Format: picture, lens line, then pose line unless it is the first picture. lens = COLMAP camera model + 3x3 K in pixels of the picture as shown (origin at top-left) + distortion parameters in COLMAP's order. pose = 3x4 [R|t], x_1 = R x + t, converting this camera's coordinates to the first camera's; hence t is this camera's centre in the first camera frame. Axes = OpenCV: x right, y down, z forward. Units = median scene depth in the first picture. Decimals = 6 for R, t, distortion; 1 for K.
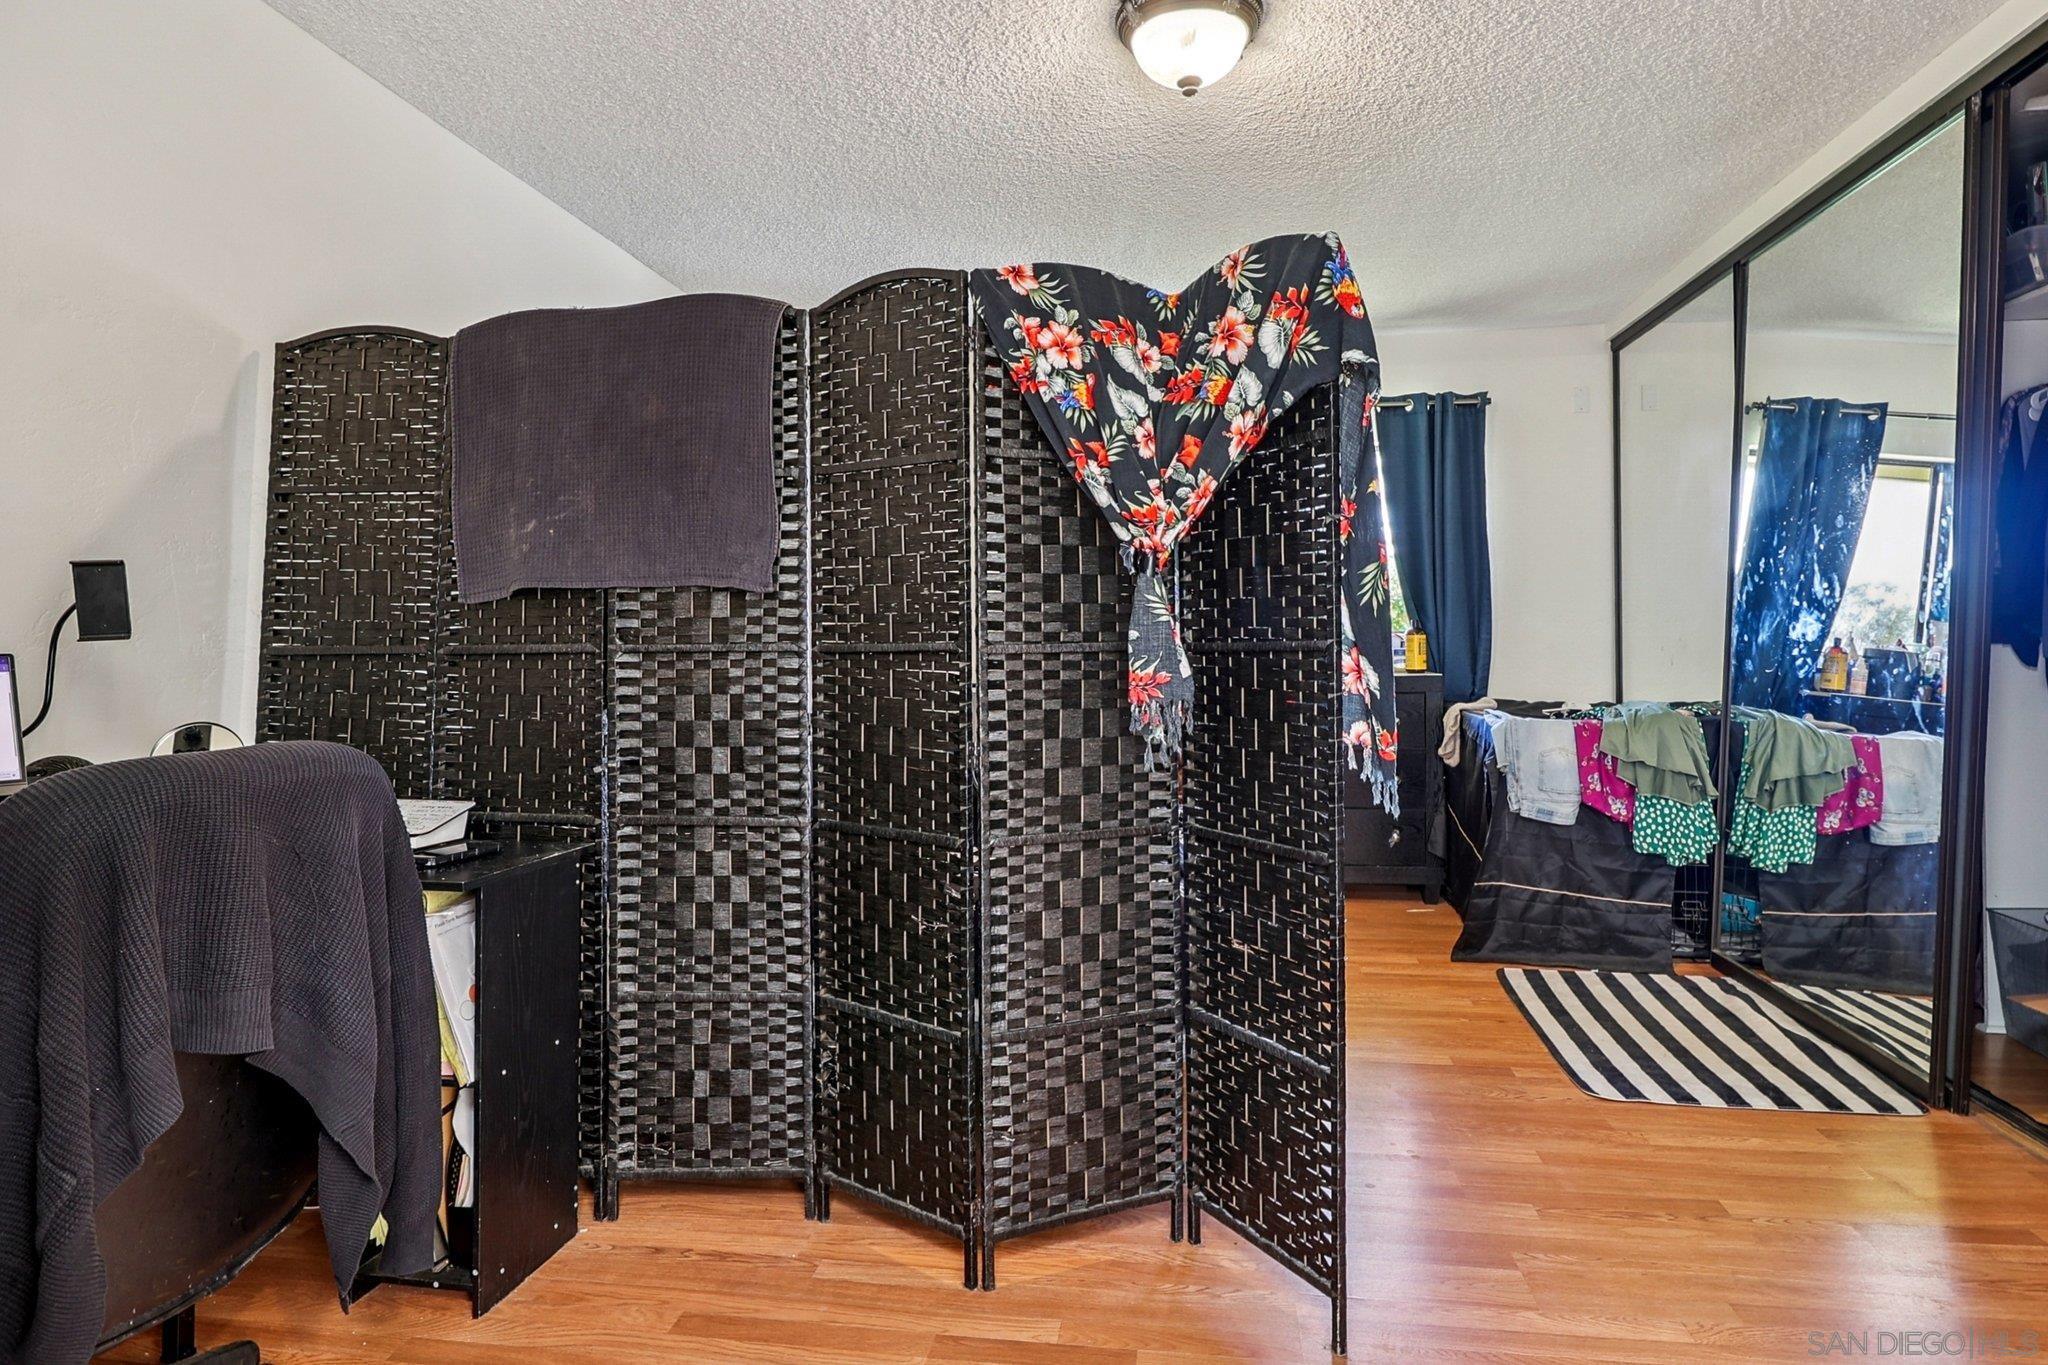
lens RADIAL K [[1146.4, 0, 1024.4], [0, 1146.4, 689.7], [0, 0, 1]] dist [-0.003278, -0.002848]
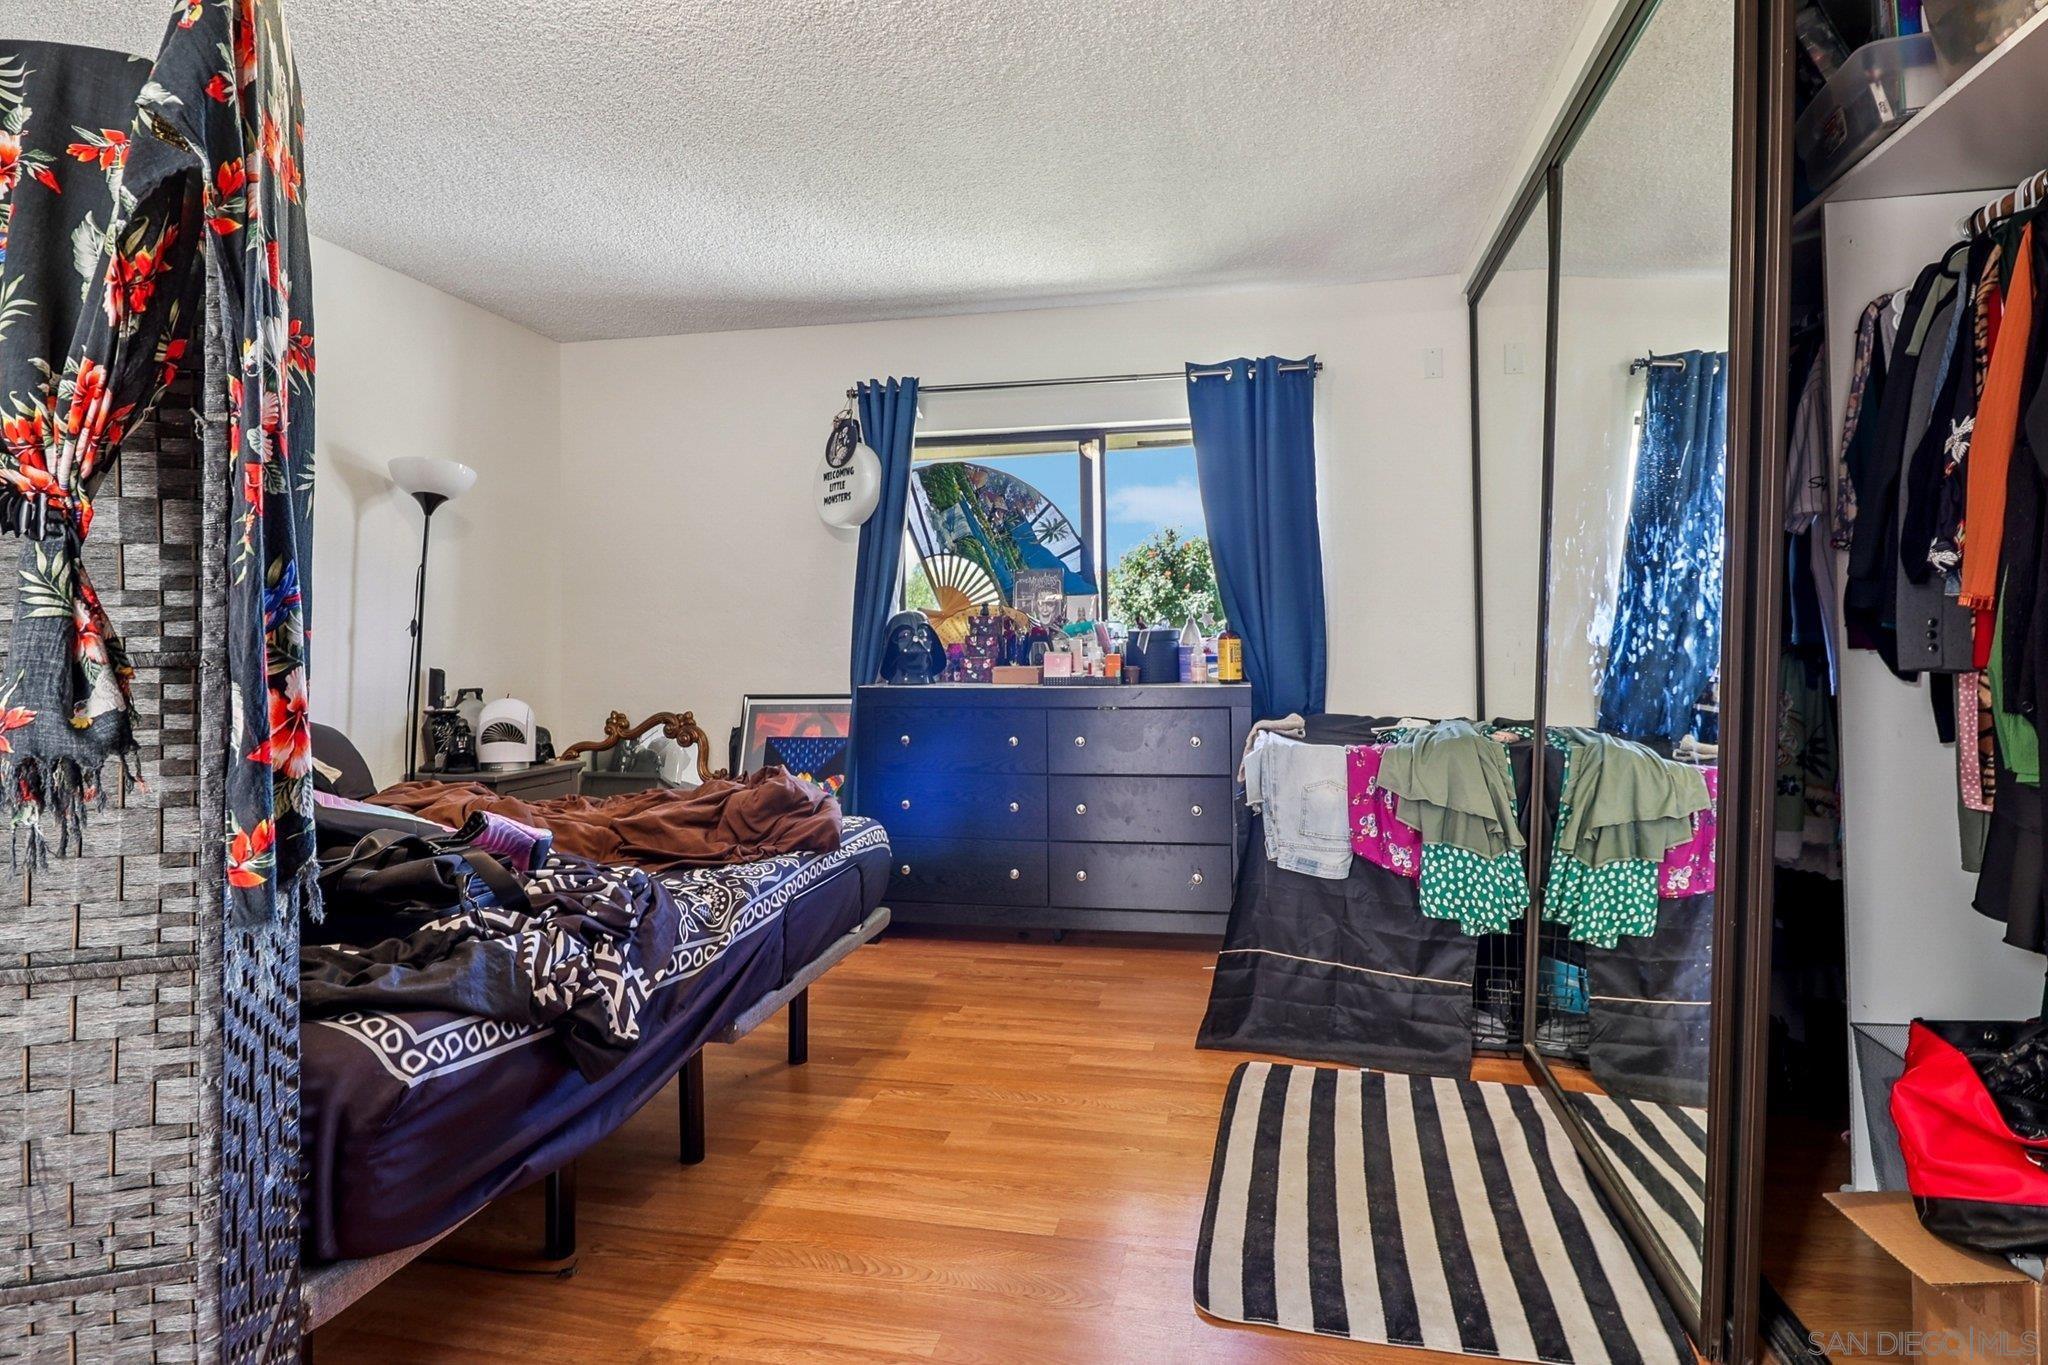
lens RADIAL K [[1071.4, 0, 1028.1], [0, 1071.4, 670.1], [0, 0, 1]] dist [-0.000324, -0.001971]
pose [[0.997732, -0.000835, -0.067300, 0.314903], [-0.000517, 0.999798, -0.020073, -0.011350], [0.067303, 0.020063, 0.997531, 0.248421]]
